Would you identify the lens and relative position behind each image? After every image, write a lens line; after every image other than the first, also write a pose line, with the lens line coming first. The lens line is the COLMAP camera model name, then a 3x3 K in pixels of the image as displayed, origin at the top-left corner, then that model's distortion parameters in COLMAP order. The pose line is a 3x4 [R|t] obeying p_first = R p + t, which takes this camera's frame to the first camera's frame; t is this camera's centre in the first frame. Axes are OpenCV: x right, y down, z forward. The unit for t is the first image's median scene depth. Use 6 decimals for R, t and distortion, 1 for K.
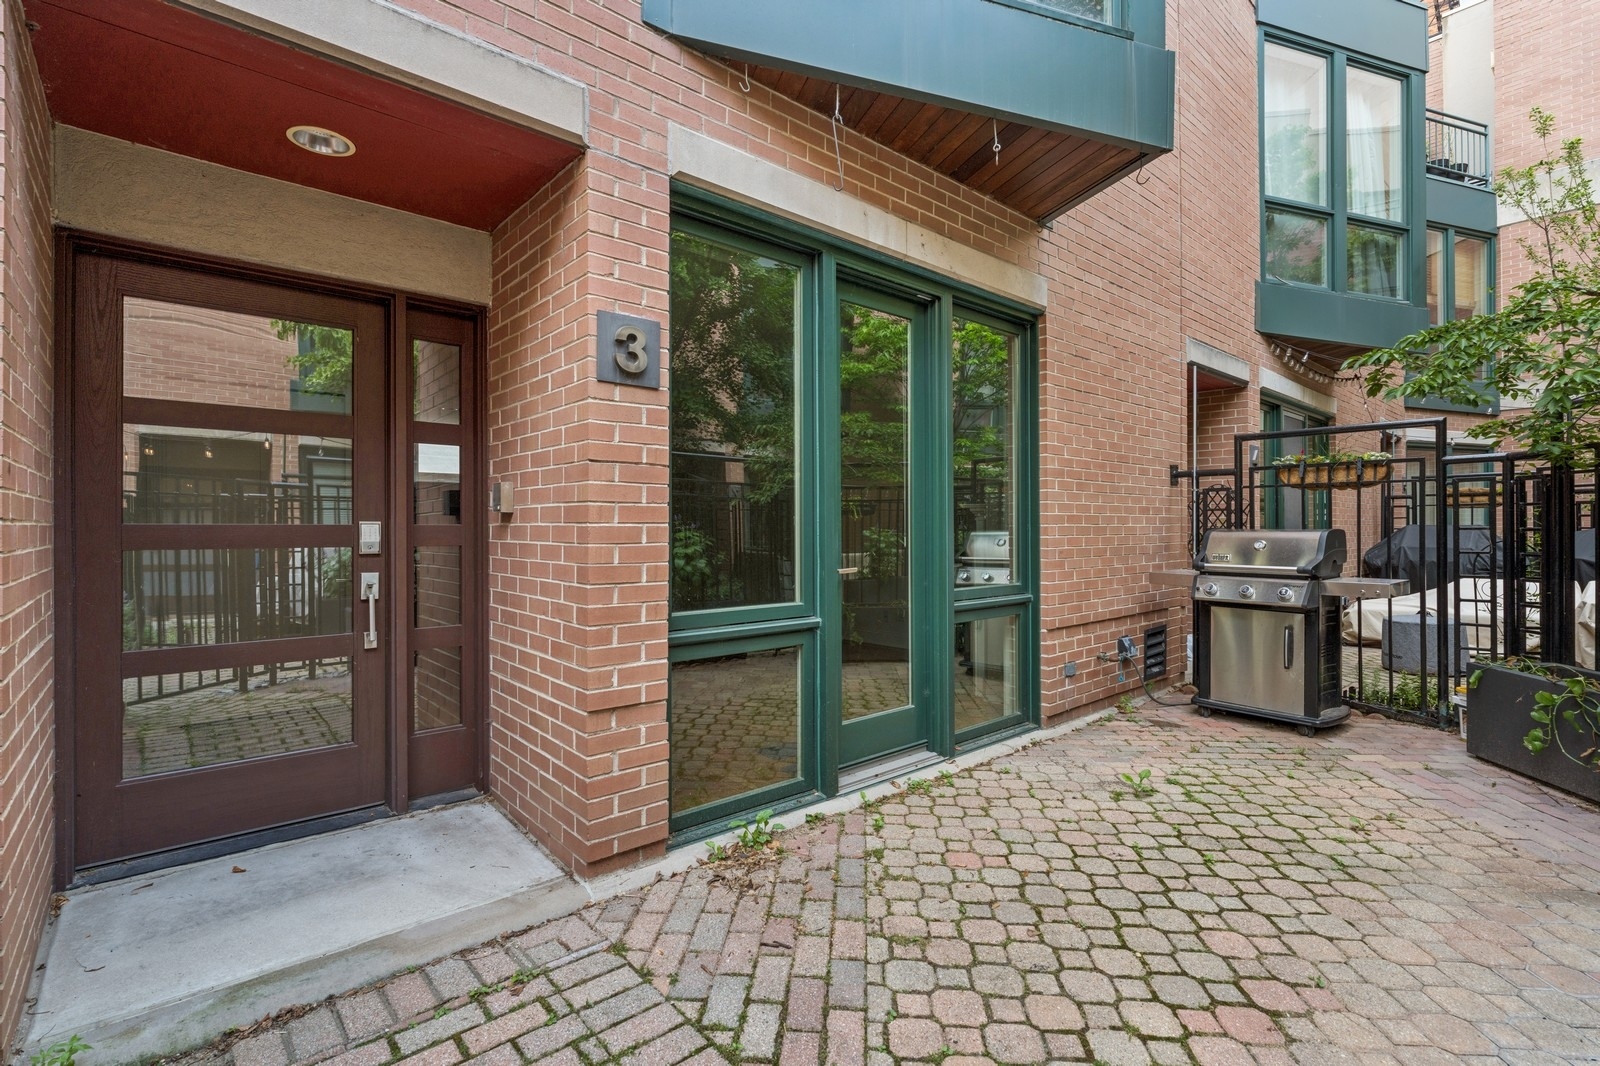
lens RADIAL K [[736.5, 0, 815.5], [0, 736.5, 529.8], [0, 0, 1]] dist [-0.003183, 0.001680]
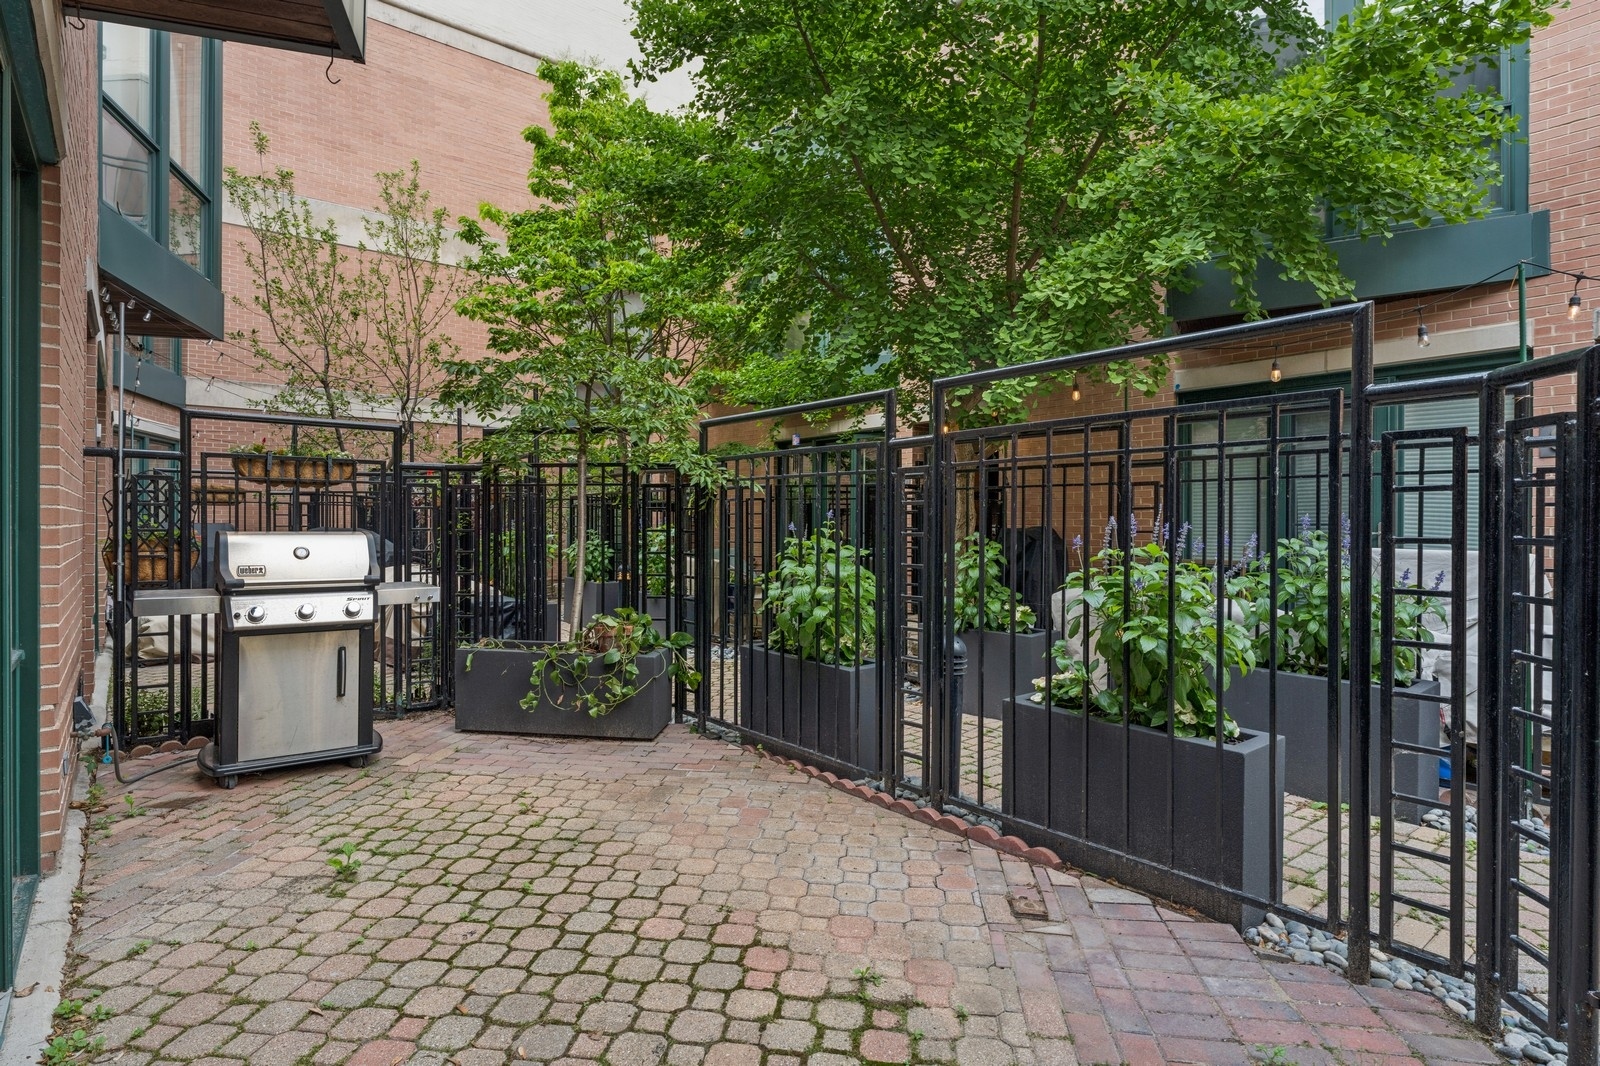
lens RADIAL K [[805.9, 0, 812.2], [0, 805.9, 531.9], [0, 0, 1]] dist [-0.002100, 0.003948]
pose [[0.058125, -0.005256, 0.998295, -0.421999], [-0.004038, 0.999977, 0.005500, -0.011870], [-0.998301, -0.004351, 0.058103, 0.520048]]
